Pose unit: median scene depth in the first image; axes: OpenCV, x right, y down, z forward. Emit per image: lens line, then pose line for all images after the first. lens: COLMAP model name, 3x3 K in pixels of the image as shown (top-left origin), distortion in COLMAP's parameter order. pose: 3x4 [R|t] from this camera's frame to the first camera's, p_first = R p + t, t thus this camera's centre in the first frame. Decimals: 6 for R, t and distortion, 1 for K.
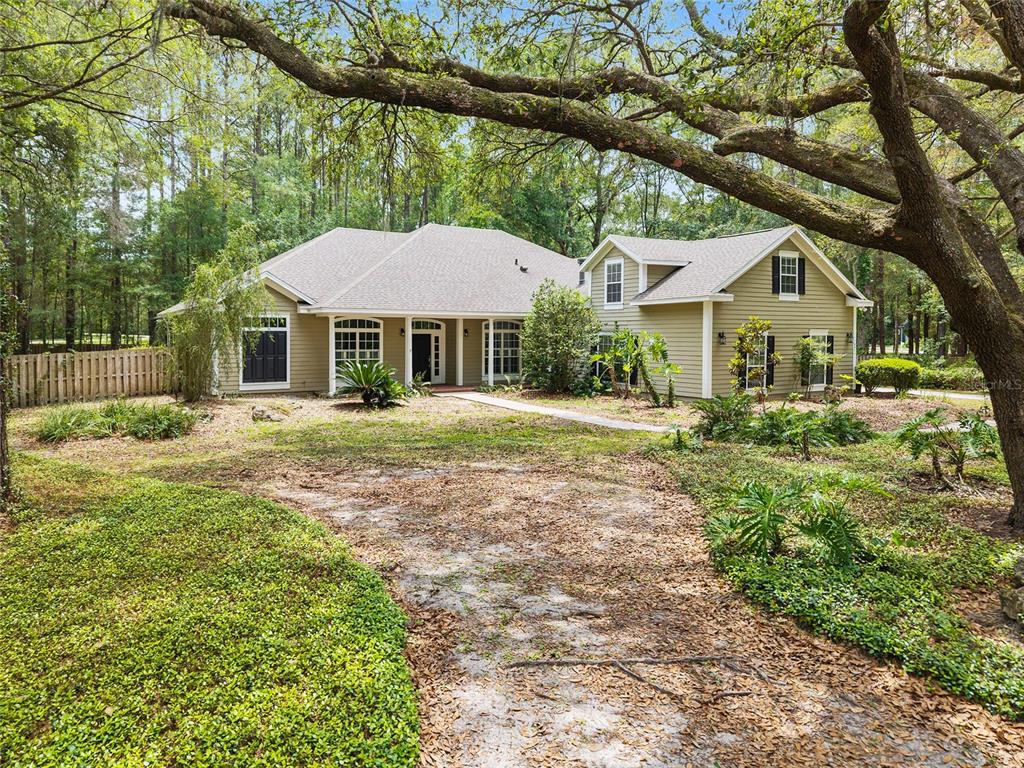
lens RADIAL K [[696.0, 0, 489.9], [0, 696.0, 336.7], [0, 0, 1]] dist [0.018980, 0.000651]
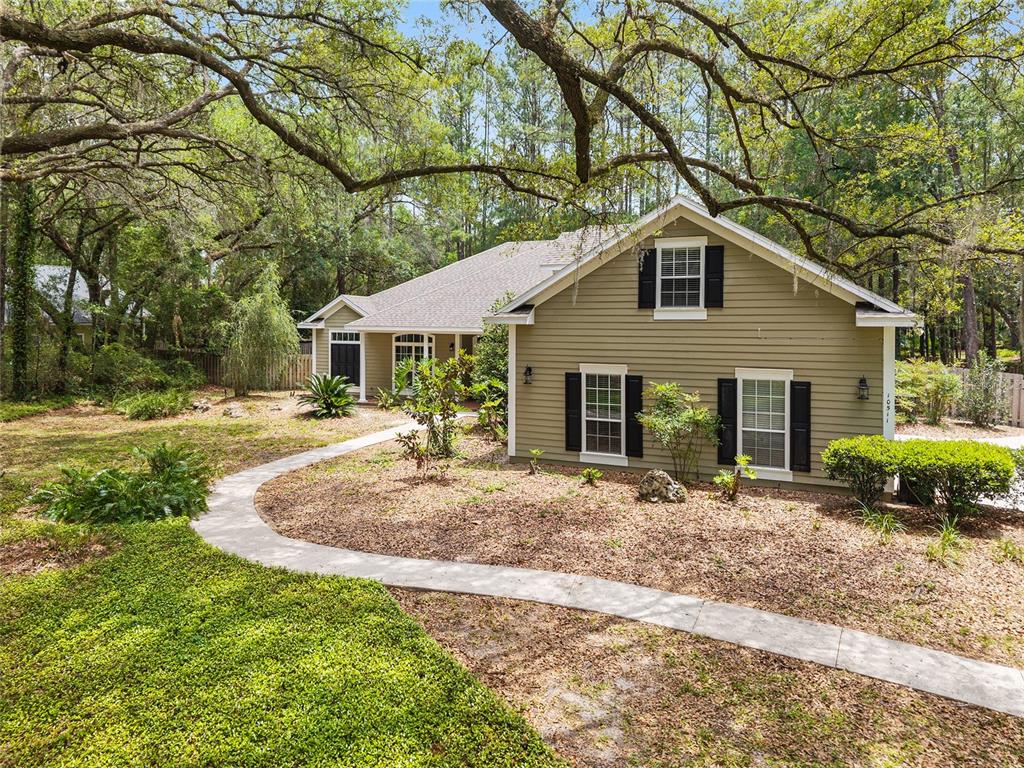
lens RADIAL K [[714.9, 0, 502.0], [0, 714.9, 322.5], [0, 0, 1]] dist [-0.006802, -0.000178]
pose [[0.578038, 0.005097, -0.815994, 0.807362], [-0.008051, 0.999967, 0.000542, -0.045653], [0.815970, 0.006256, 0.578061, 0.491233]]
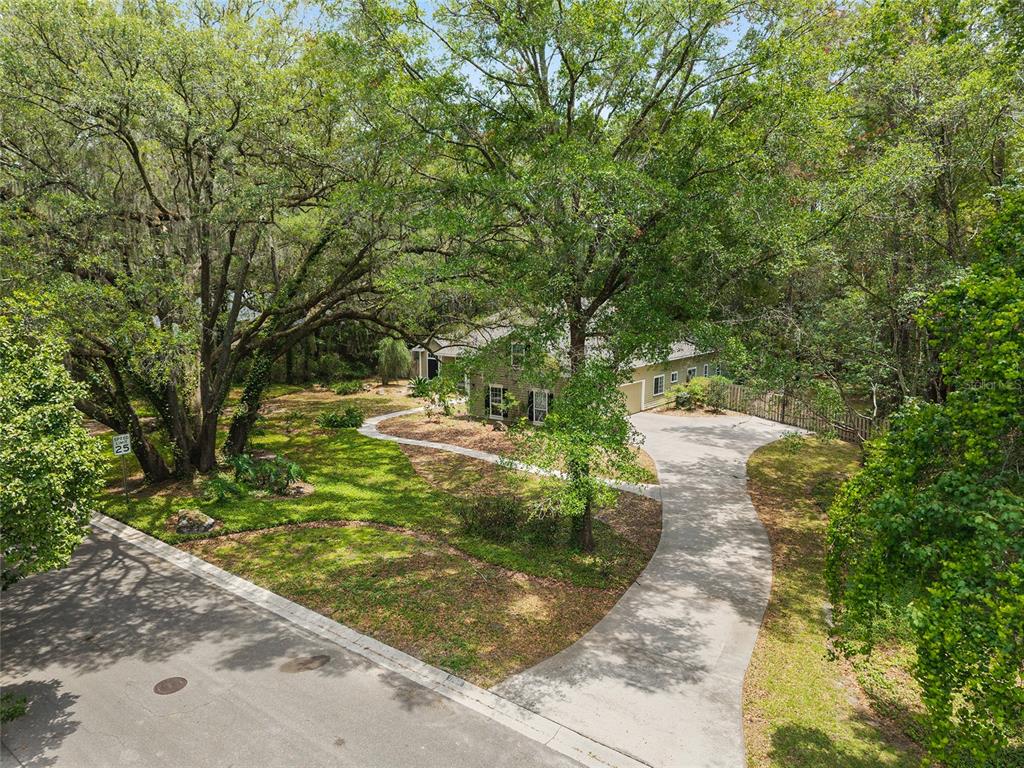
lens RADIAL K [[672.2, 0, 512.0], [0, 672.2, 384.0], [0, 0, 1]] dist [-0.009090, -0.002942]
pose [[0.392622, 0.122700, -0.911478, 1.843186], [-0.009605, 0.991554, 0.129342, -0.218899], [0.919650, -0.042027, 0.390484, 0.325154]]
